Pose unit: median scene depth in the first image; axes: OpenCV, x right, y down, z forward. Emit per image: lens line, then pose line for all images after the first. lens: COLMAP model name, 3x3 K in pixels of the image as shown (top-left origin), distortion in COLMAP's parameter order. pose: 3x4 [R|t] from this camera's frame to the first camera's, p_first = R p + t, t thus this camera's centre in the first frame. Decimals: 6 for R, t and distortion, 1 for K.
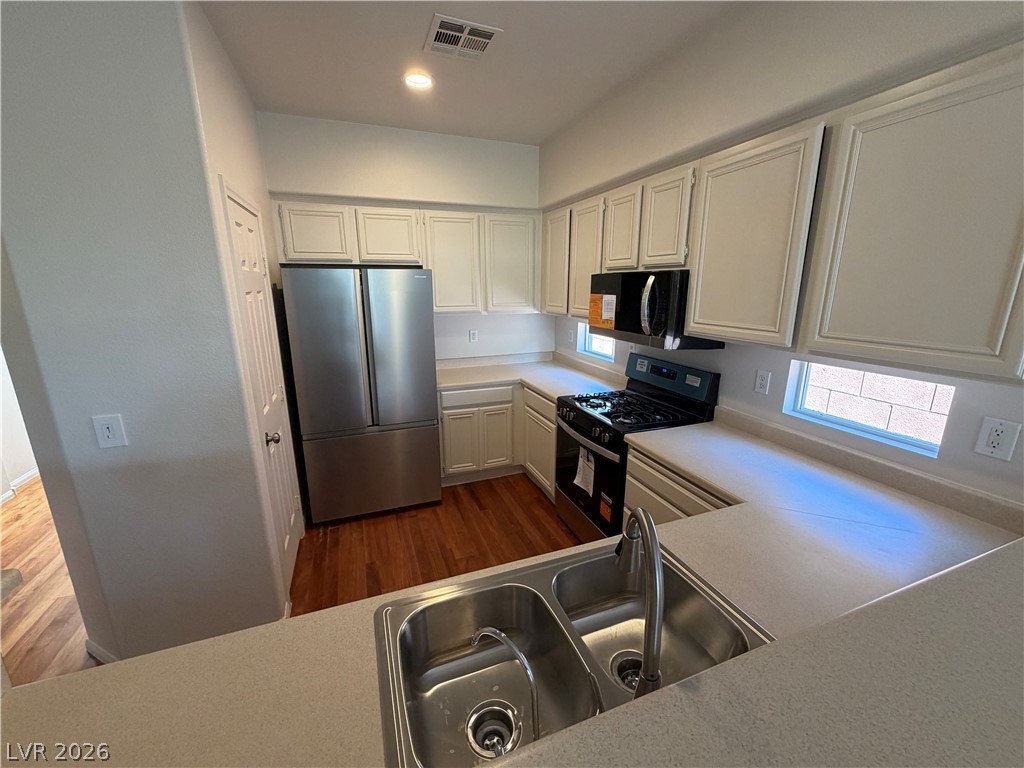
lens RADIAL K [[409.1, 0, 510.8], [0, 409.1, 382.9], [0, 0, 1]] dist [-0.001091, 0.000494]
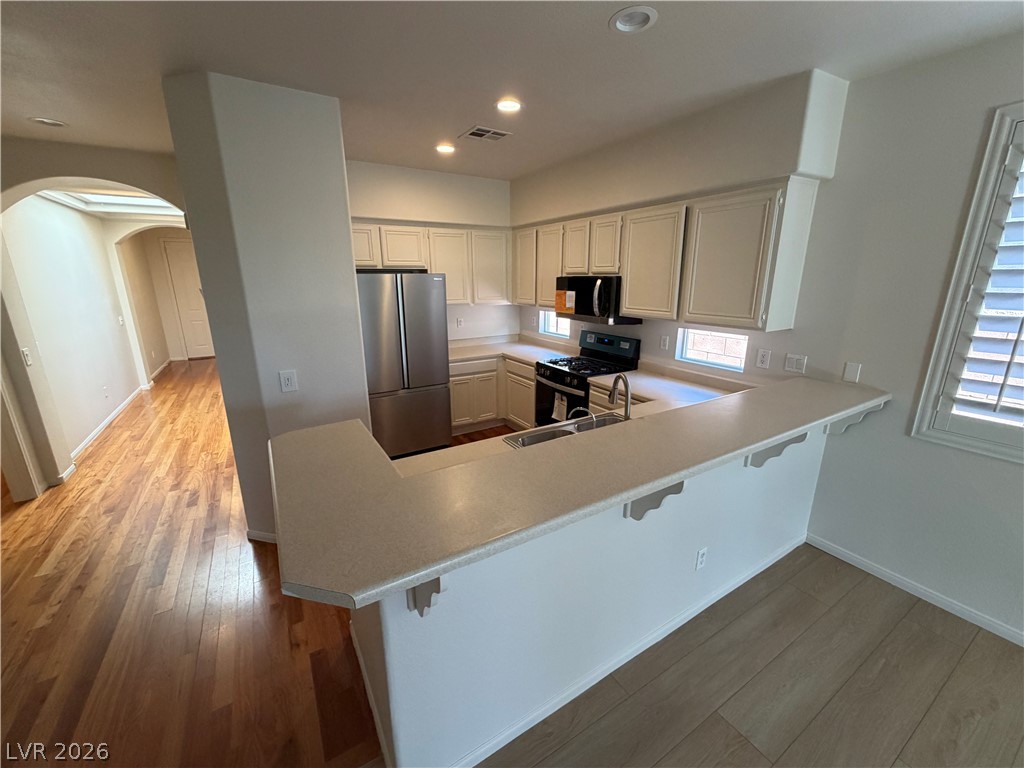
lens RADIAL K [[409.1, 0, 509.9], [0, 409.1, 383.2], [0, 0, 1]] dist [-0.001091, 0.000494]
pose [[0.984017, -0.047469, 0.171630, -0.253021], [0.044293, 0.998770, 0.022291, 0.081335], [-0.172477, -0.014333, 0.984909, -0.454604]]
